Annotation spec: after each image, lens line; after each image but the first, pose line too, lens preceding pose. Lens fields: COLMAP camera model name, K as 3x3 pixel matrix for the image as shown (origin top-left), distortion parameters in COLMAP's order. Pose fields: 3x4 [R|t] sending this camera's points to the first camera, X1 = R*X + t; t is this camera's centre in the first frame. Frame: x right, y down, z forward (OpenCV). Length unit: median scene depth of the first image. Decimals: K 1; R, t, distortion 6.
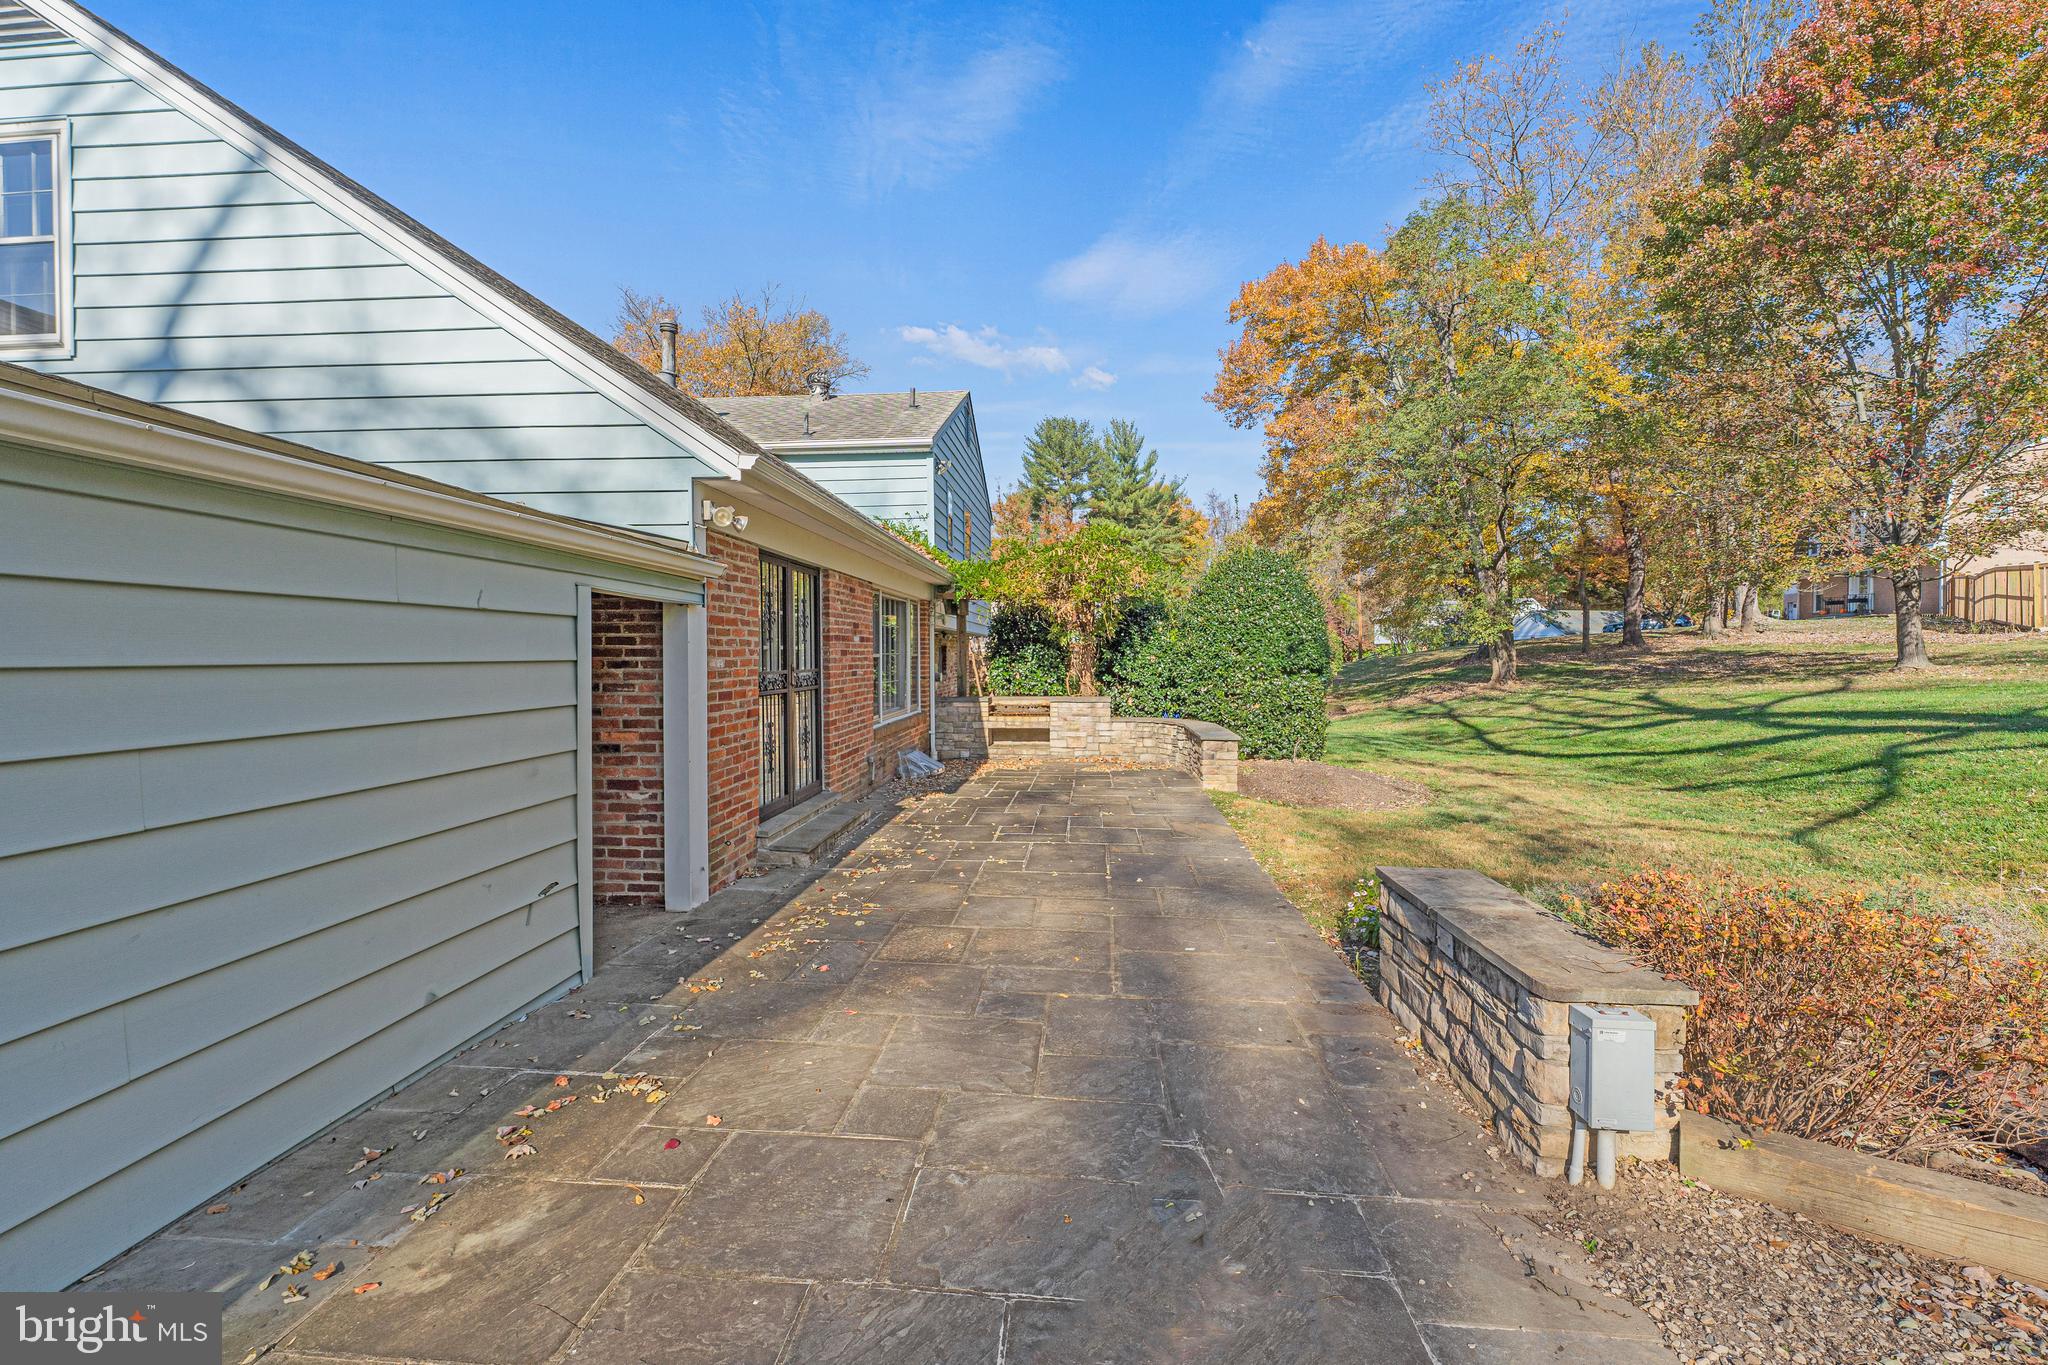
lens RADIAL K [[829.8, 0, 1029.0], [0, 829.8, 669.7], [0, 0, 1]] dist [-0.000476, 0.000306]
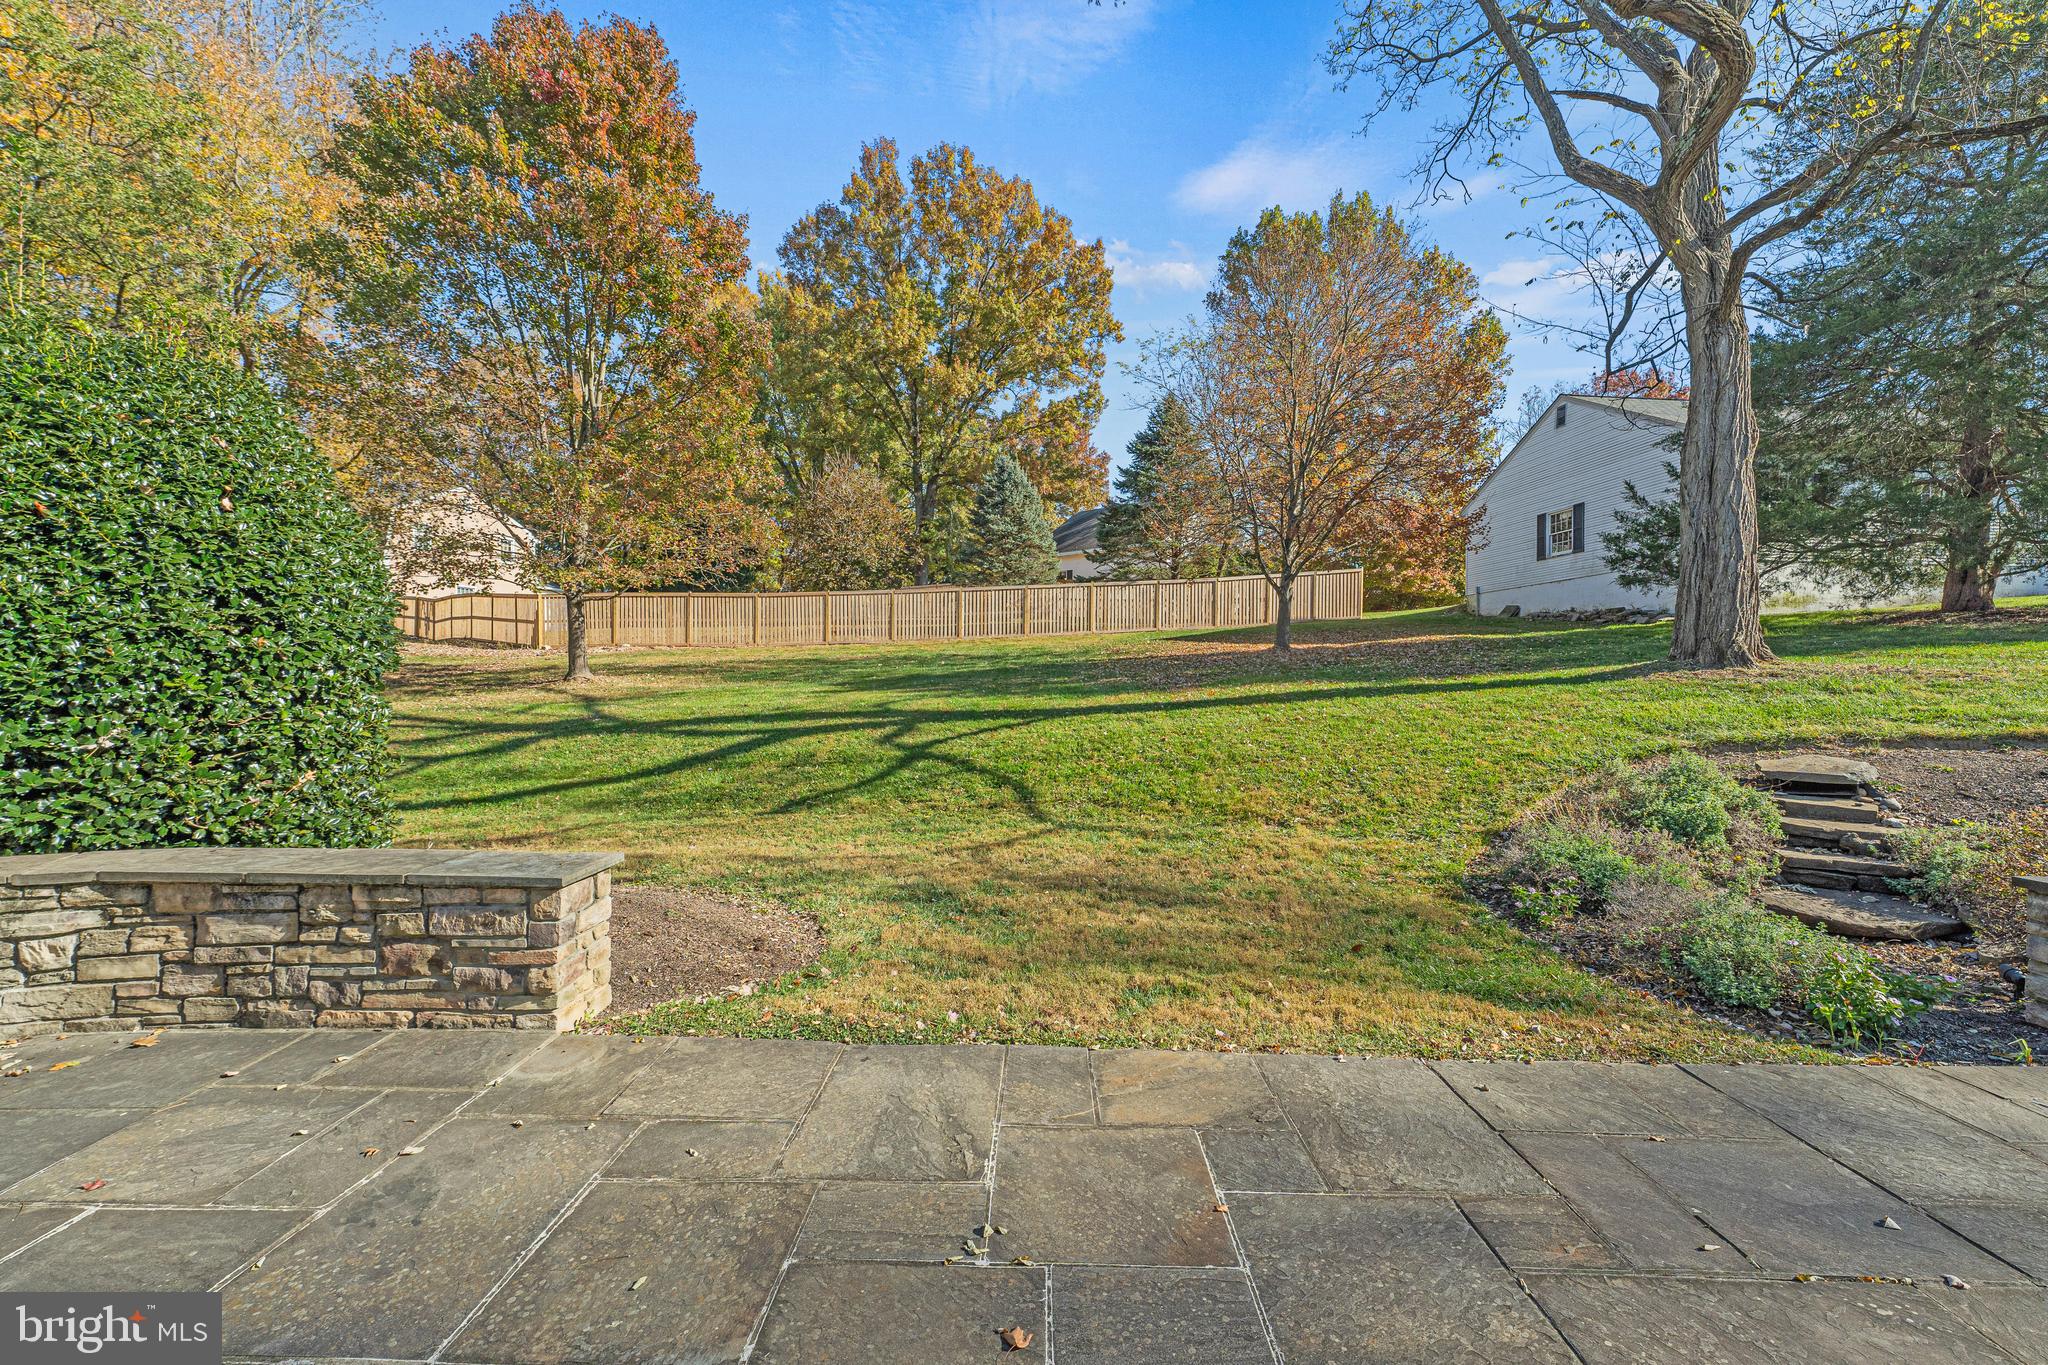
lens RADIAL K [[829.8, 0, 1029.0], [0, 829.8, 669.7], [0, 0, 1]] dist [-0.000476, 0.000306]
pose [[-0.073166, 0.009474, 0.997275, -0.074846], [0.007143, 0.999934, -0.008976, 0.001791], [-0.997294, 0.006467, -0.073229, 0.472117]]
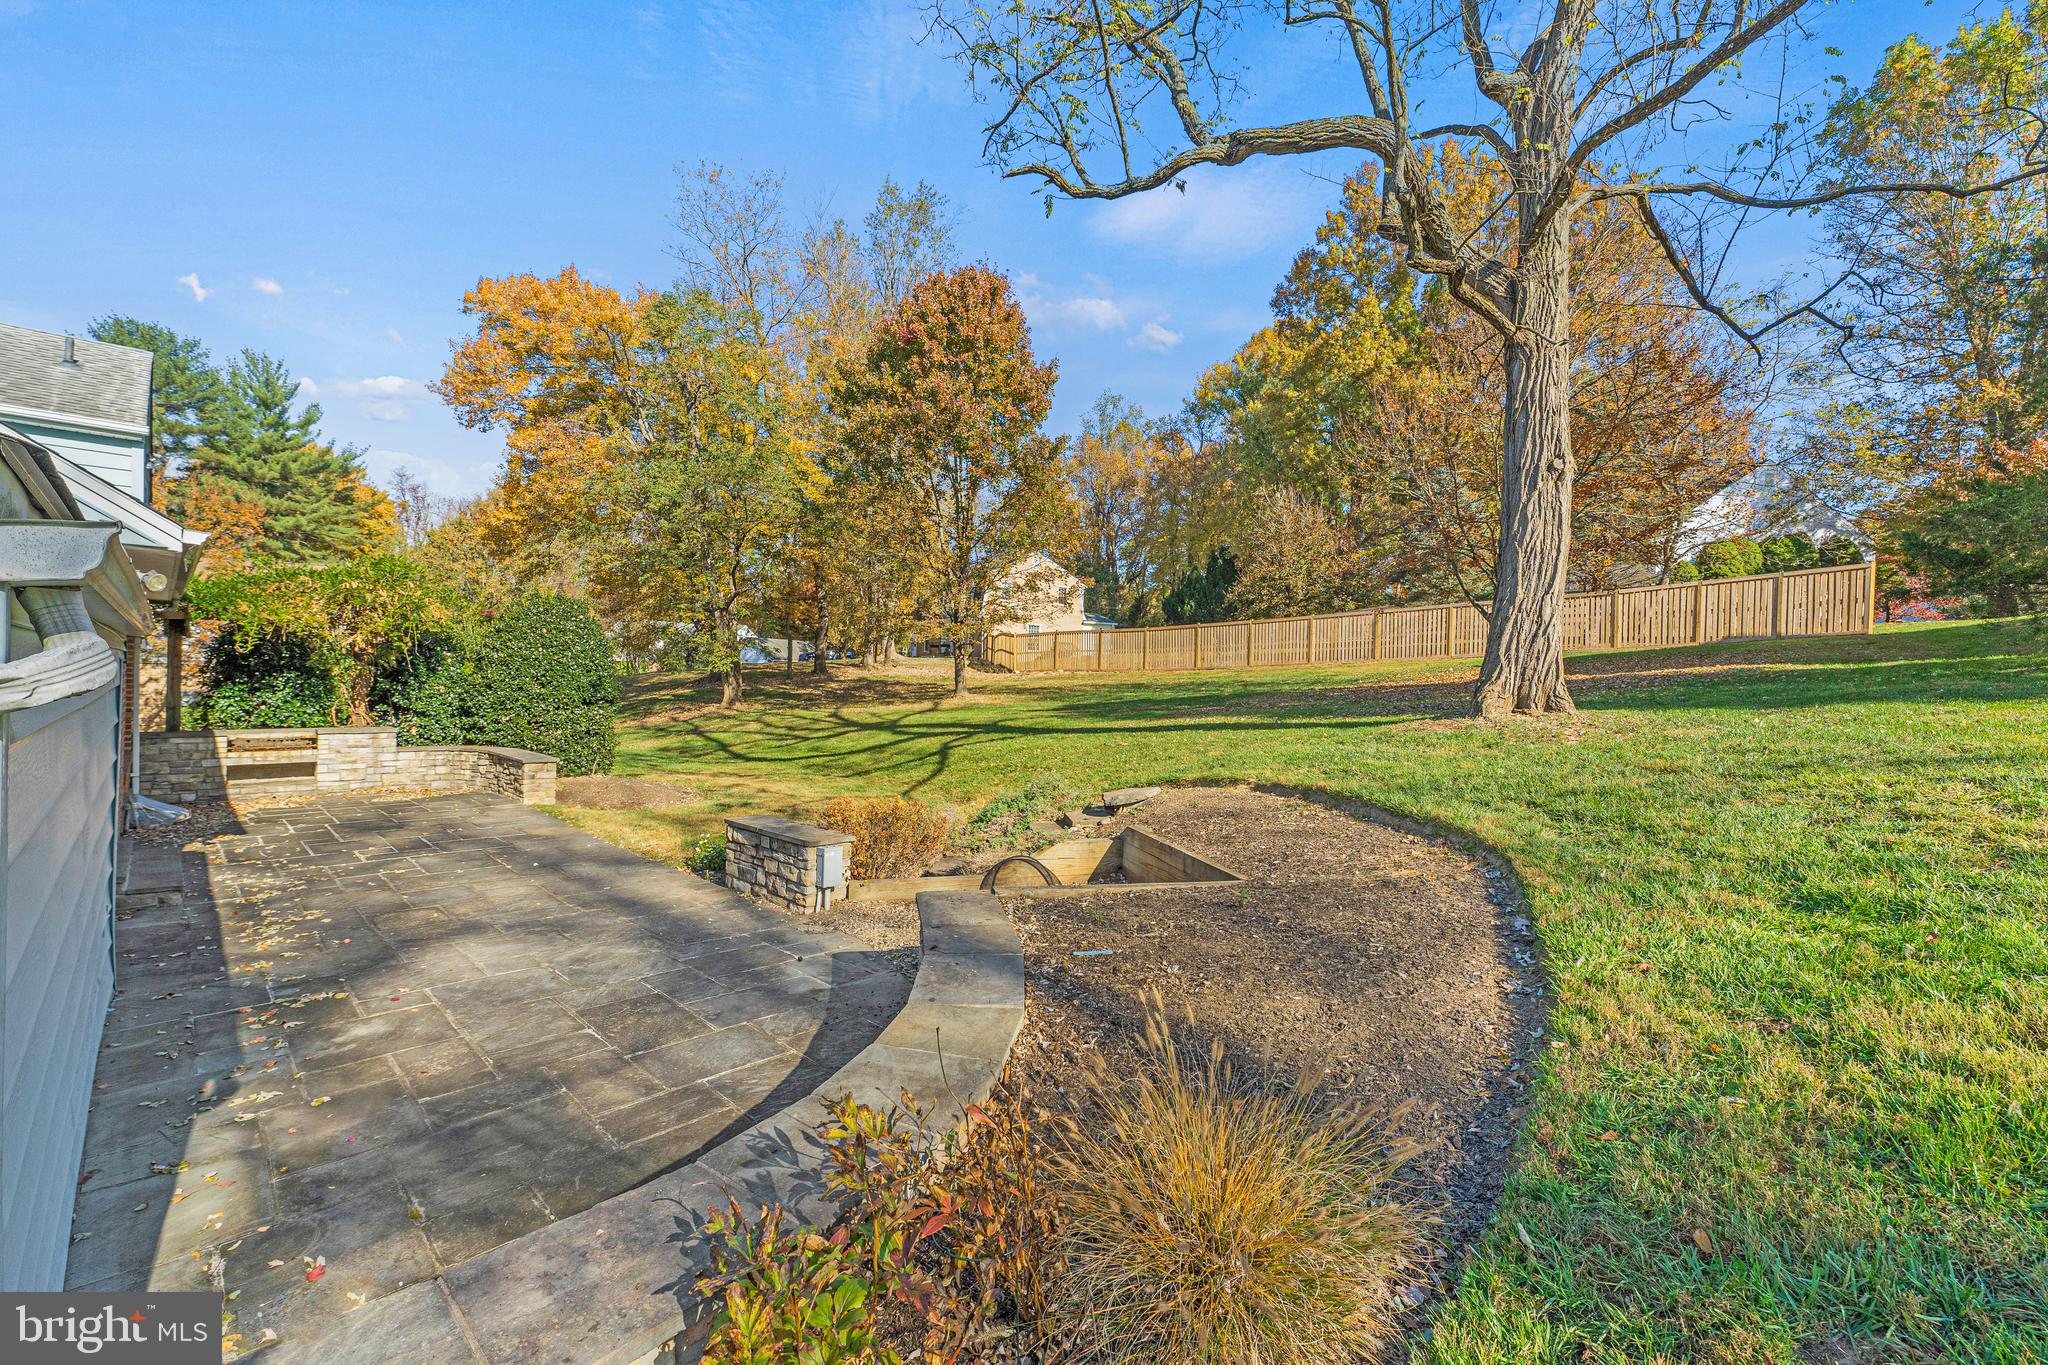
lens RADIAL K [[826.8, 0, 1024.0], [0, 826.8, 682.5], [0, 0, 1]] dist [0.000603, -0.000195]
pose [[0.642413, 0.013519, 0.766239, -0.129178], [-0.011300, 0.999903, -0.008168, -0.015473], [-0.766275, -0.003411, 0.642503, -0.163304]]
